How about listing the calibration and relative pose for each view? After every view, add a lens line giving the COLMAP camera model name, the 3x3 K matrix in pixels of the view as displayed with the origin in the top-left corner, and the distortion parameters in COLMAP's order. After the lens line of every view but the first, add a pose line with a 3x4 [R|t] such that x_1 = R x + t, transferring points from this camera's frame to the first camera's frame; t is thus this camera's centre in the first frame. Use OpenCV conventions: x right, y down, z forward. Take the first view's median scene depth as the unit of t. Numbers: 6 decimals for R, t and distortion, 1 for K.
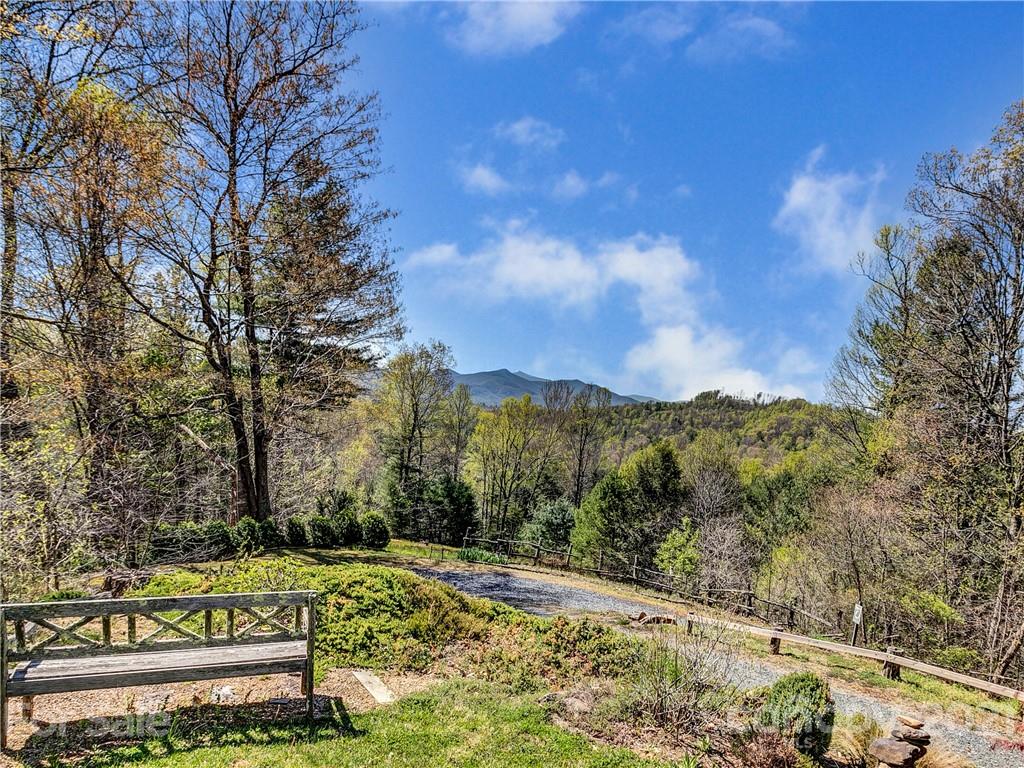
lens RADIAL K [[537.4, 0, 512.9], [0, 537.4, 391.6], [0, 0, 1]] dist [0.004953, -0.000234]
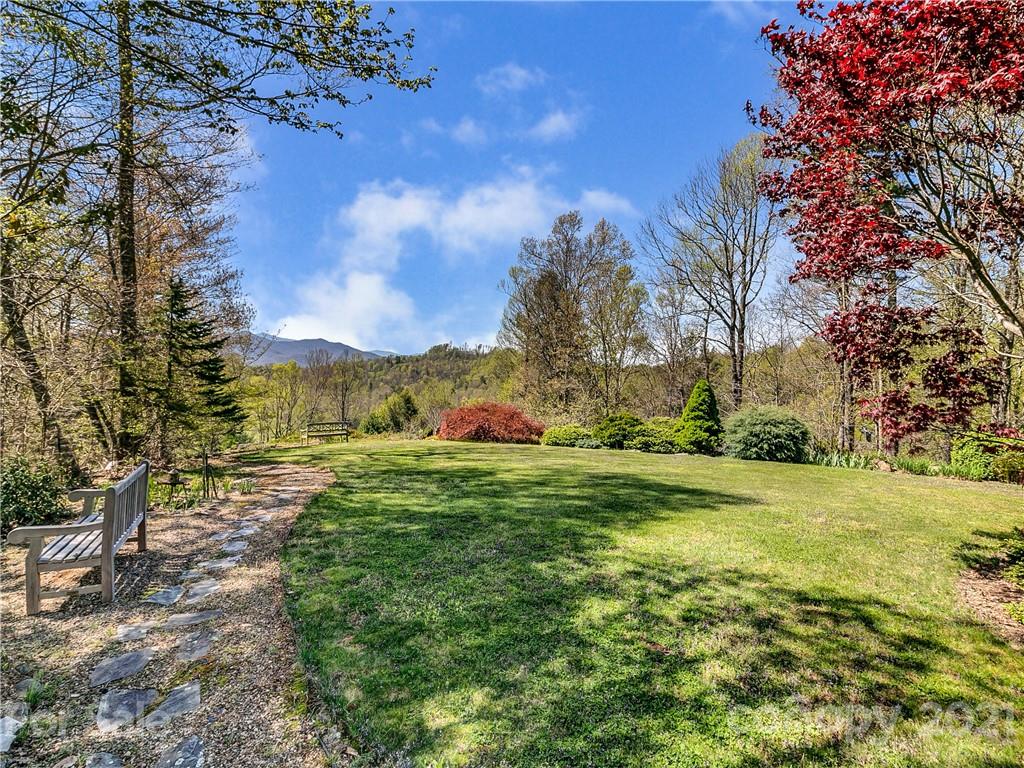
lens RADIAL K [[537.4, 0, 510.8], [0, 537.4, 380.9], [0, 0, 1]] dist [0.004953, -0.000234]
pose [[0.889483, -0.061285, 0.452841, -0.036548], [0.028190, 0.996438, 0.079481, -0.011801], [-0.456099, -0.057932, 0.888042, -0.125216]]
